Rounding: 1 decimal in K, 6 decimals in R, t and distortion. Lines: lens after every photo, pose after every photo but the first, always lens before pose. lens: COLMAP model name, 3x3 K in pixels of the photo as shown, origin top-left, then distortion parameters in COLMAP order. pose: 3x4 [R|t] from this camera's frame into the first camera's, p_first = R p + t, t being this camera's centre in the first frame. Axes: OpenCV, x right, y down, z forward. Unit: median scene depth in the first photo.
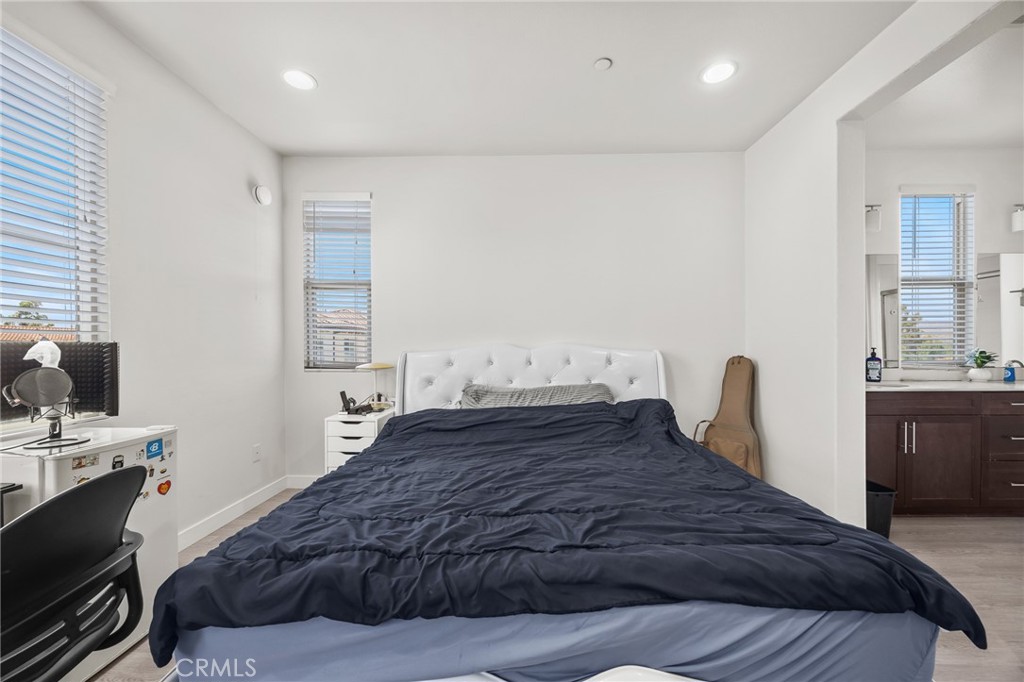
lens RADIAL K [[393.4, 0, 513.0], [0, 393.4, 347.6], [0, 0, 1]] dist [-0.005994, -0.000194]
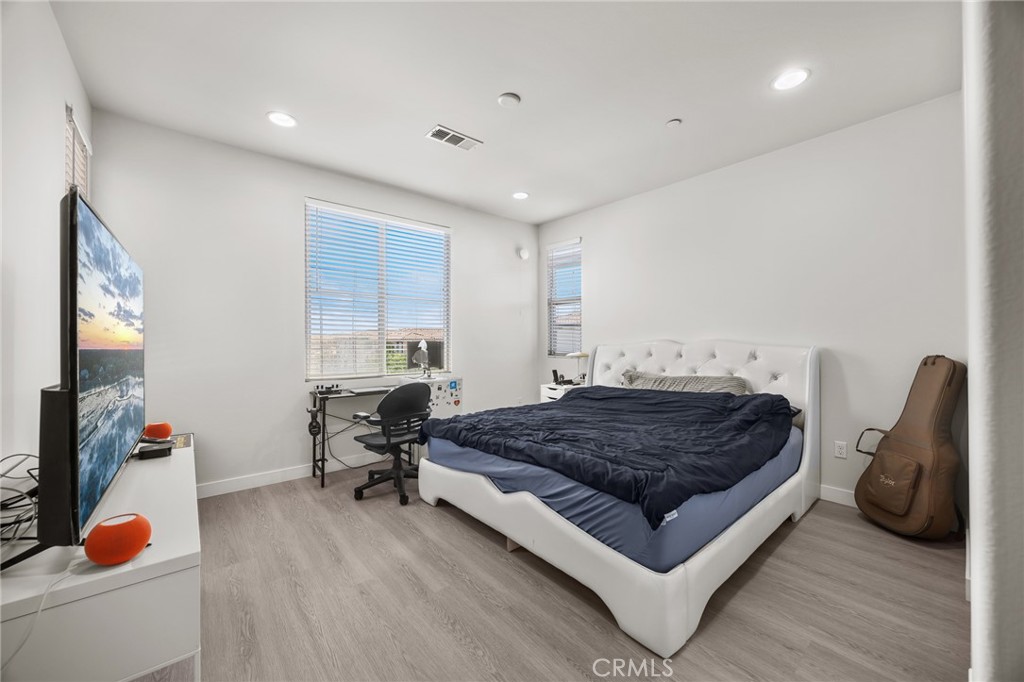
lens RADIAL K [[376.5, 0, 512.1], [0, 376.5, 339.6], [0, 0, 1]] dist [0.000490, 0.000020]
pose [[0.666212, -0.001317, -0.745761, 0.579379], [-0.000543, 0.999997, -0.002251, -0.007932], [0.745762, 0.001904, 0.666210, -0.146954]]
